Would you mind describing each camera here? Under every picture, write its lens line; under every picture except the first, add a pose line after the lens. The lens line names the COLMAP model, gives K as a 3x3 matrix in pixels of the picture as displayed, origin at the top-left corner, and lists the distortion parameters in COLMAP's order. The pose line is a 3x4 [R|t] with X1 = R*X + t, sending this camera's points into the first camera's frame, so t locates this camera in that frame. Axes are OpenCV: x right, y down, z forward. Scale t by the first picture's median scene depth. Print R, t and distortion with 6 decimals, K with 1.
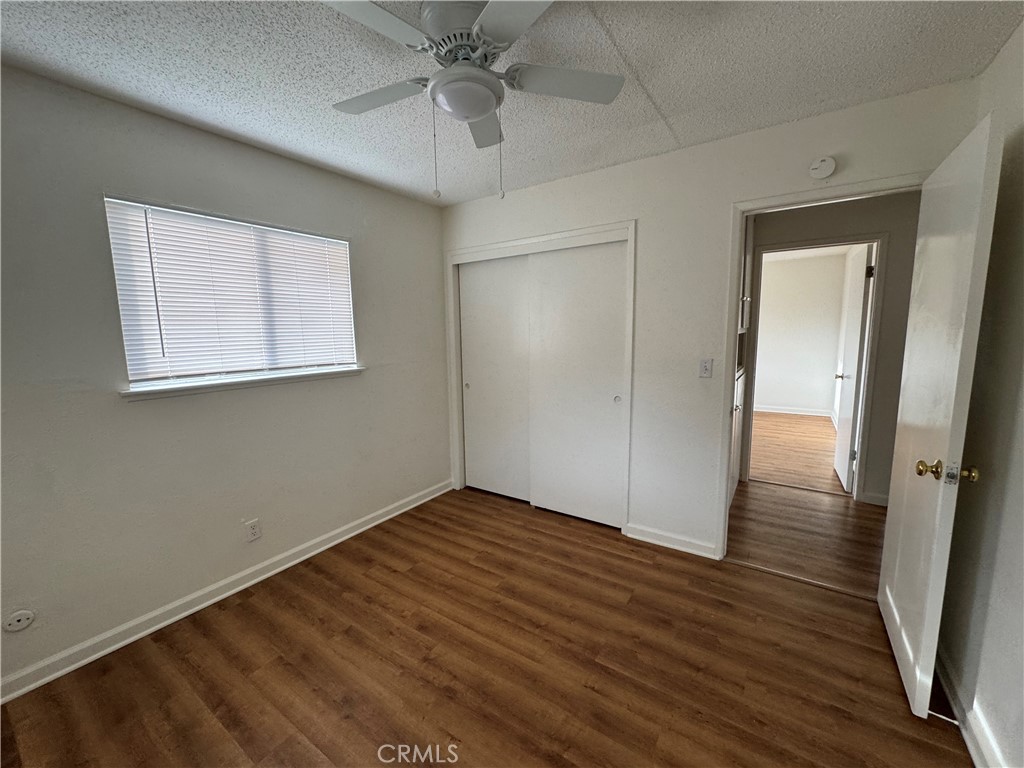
lens RADIAL K [[407.3, 0, 513.2], [0, 407.3, 383.4], [0, 0, 1]] dist [-0.001823, 0.000105]
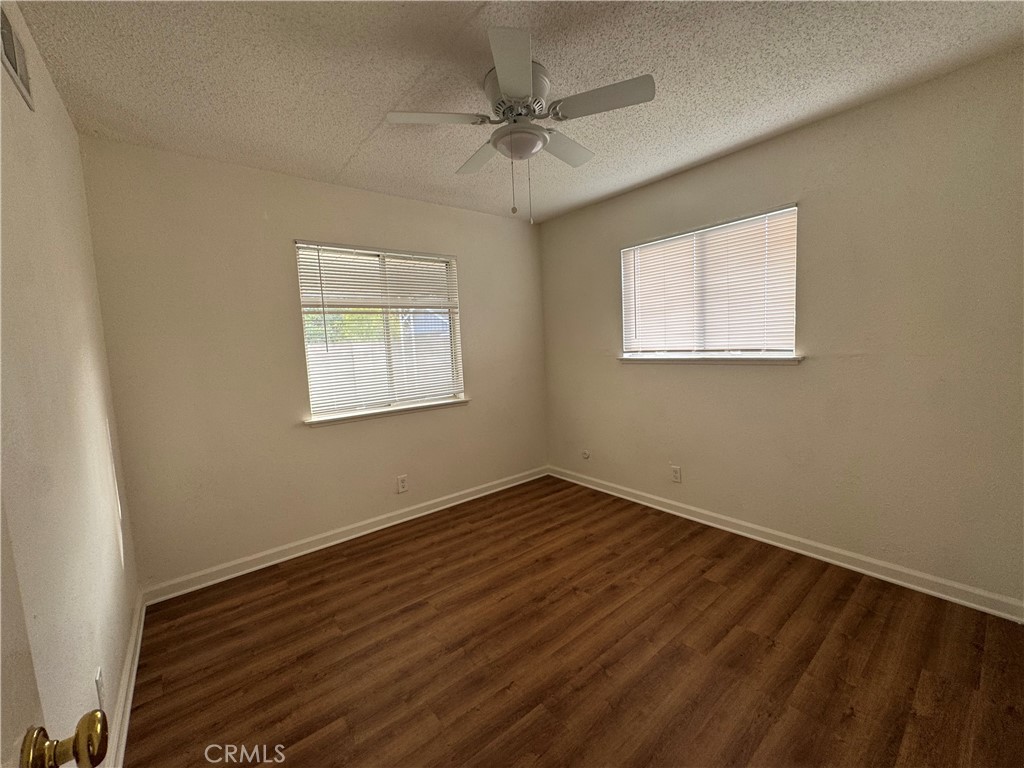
lens RADIAL K [[407.3, 0, 510.9], [0, 407.3, 383.3], [0, 0, 1]] dist [-0.001823, 0.000105]
pose [[-0.284325, 0.123481, -0.950743, 0.780986], [-0.074799, 0.985791, 0.150402, -0.087789], [0.955806, 0.113878, -0.271048, 0.901049]]
